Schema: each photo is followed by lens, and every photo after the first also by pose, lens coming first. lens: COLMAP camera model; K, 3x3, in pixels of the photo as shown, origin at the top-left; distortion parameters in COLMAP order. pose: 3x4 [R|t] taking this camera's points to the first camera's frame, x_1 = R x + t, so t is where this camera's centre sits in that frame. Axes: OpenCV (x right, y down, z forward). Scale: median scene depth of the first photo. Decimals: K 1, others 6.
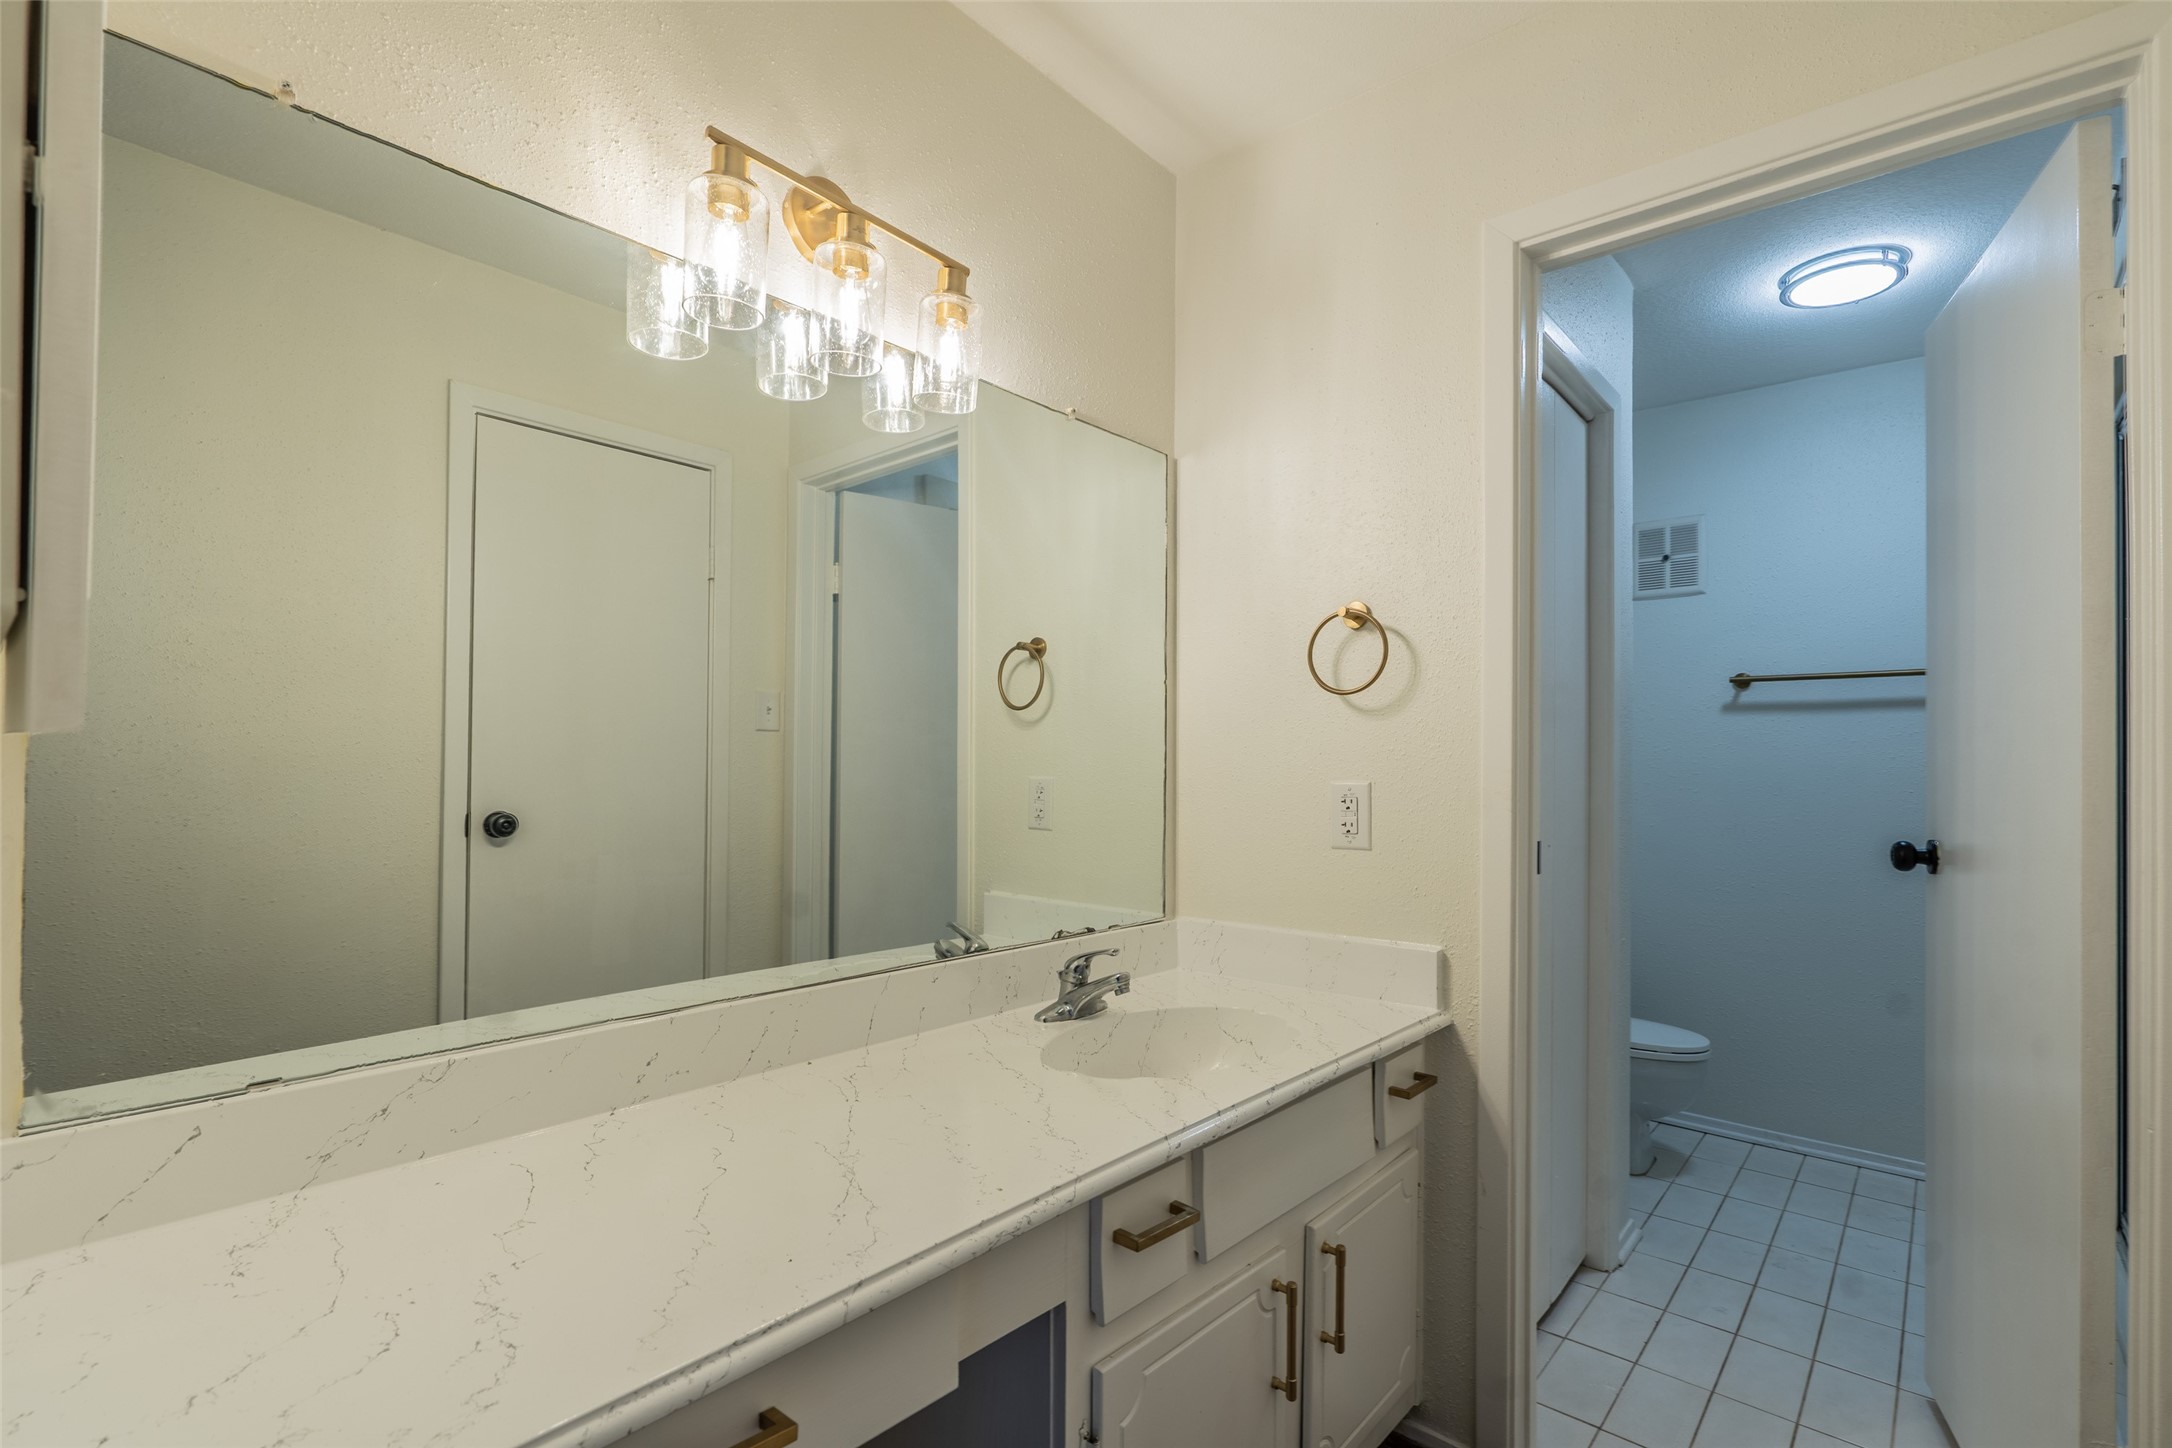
lens RADIAL K [[999.1, 0, 1088.6], [0, 999.1, 762.1], [0, 0, 1]] dist [0.004449, 0.000020]
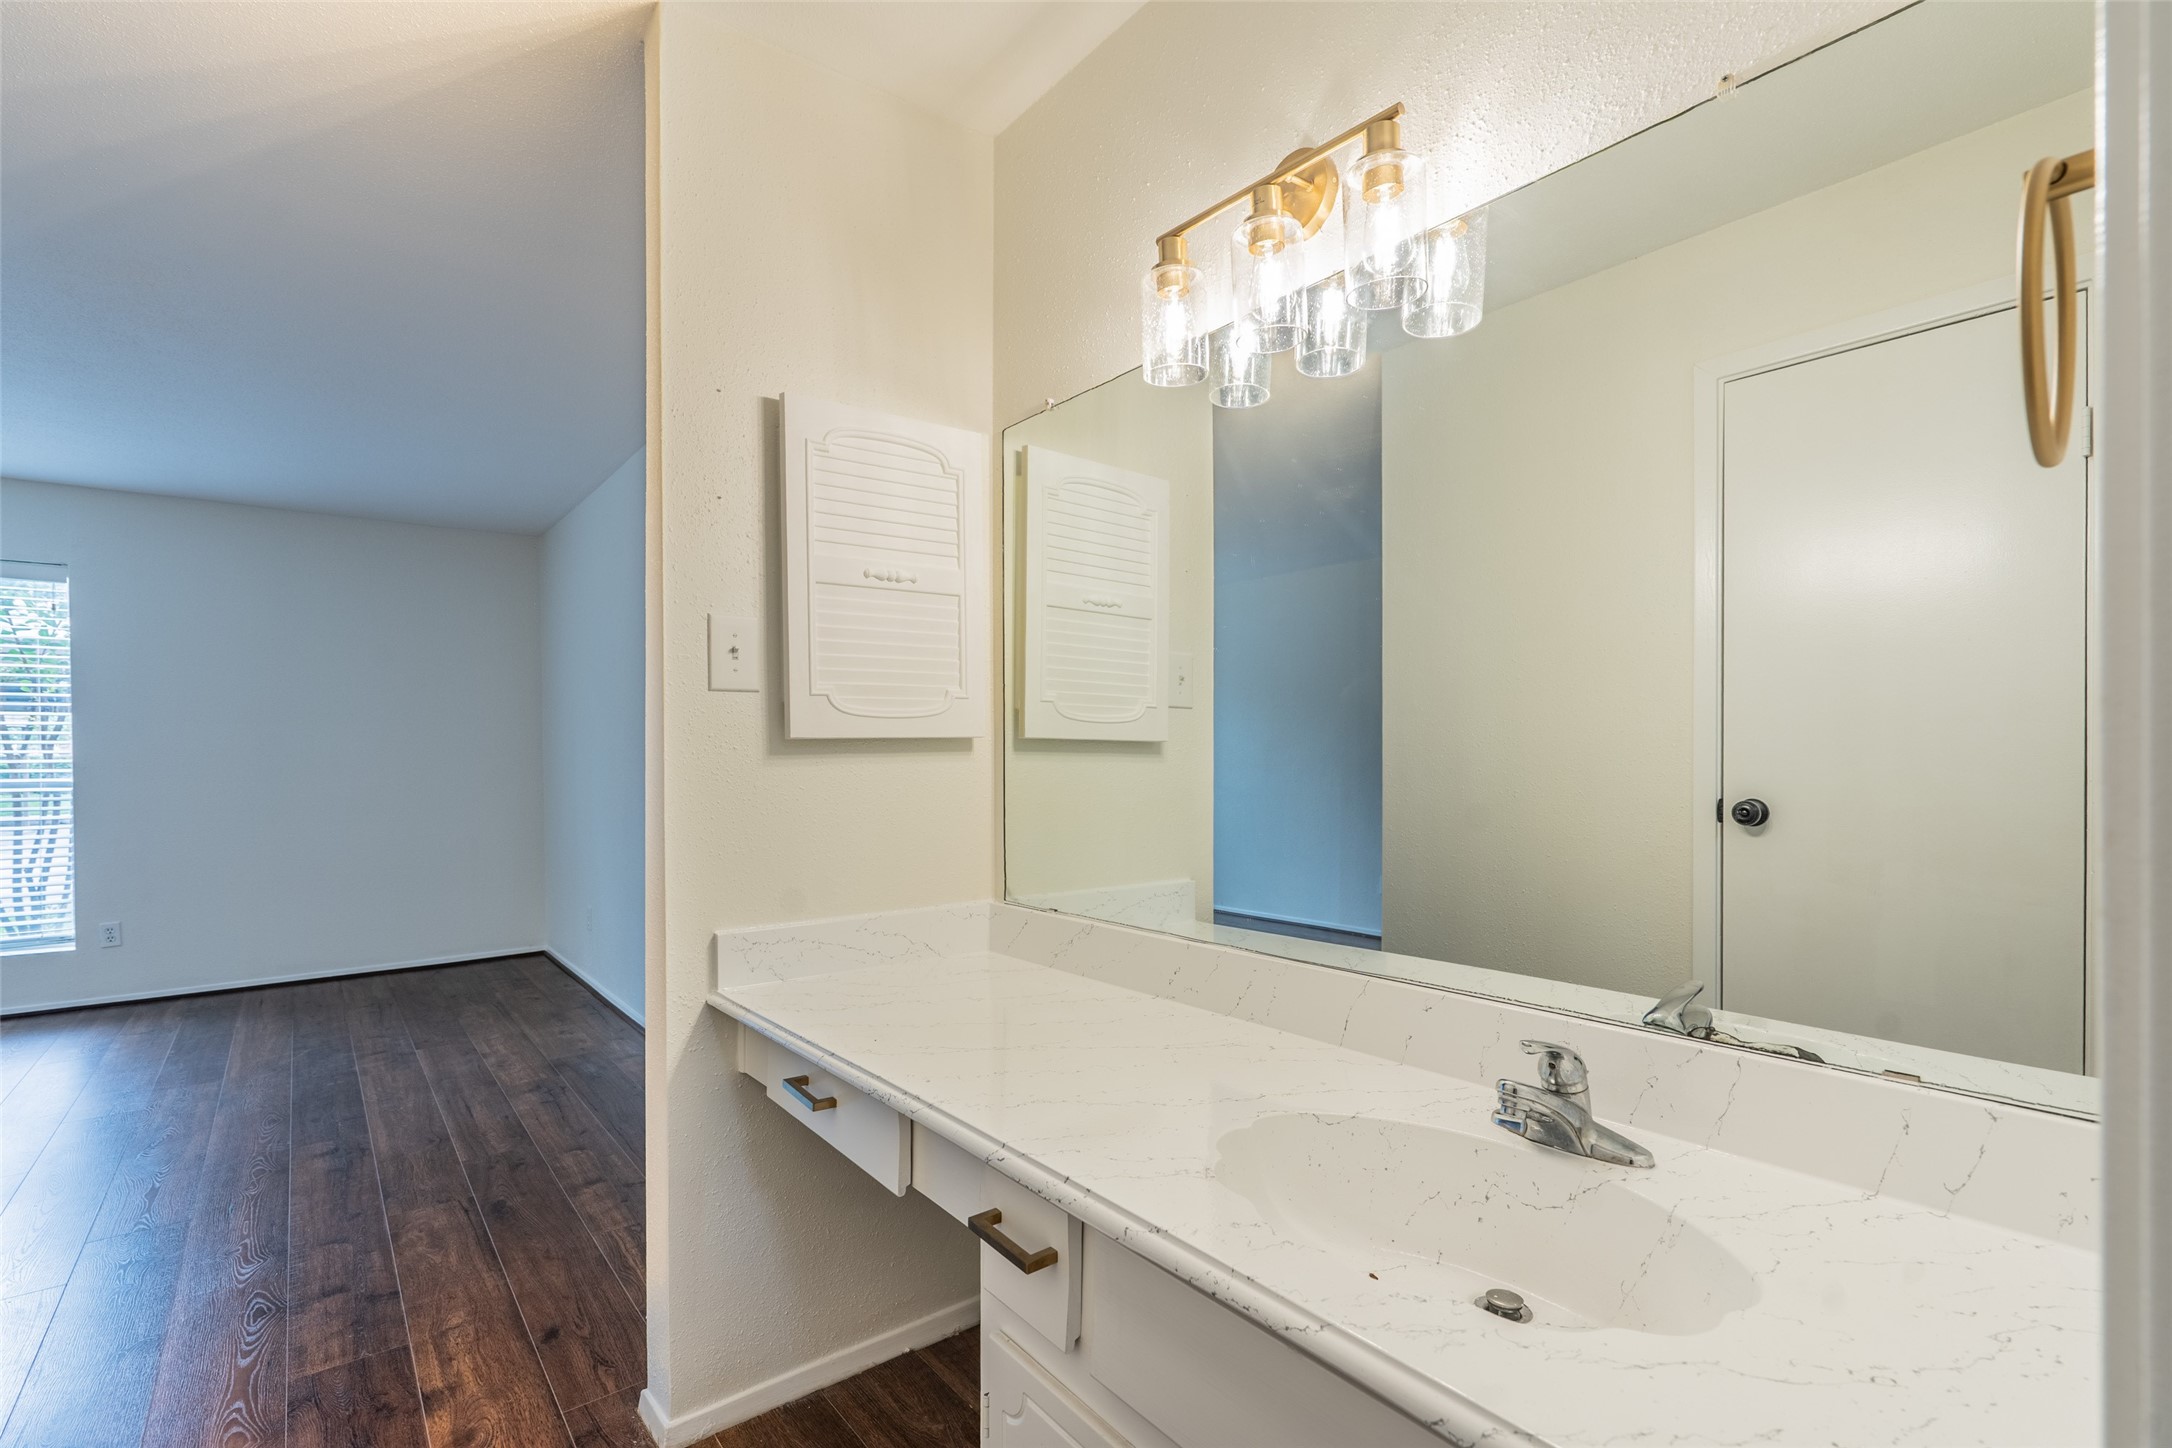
lens RADIAL K [[1004.9, 0, 1067.2], [0, 1004.9, 740.0], [0, 0, 1]] dist [-0.003705, 0.000592]
pose [[-0.198886, -0.024166, -0.979725, 0.805131], [0.004209, 0.999666, -0.025512, 0.031638], [0.980014, -0.009198, -0.198717, 1.044710]]
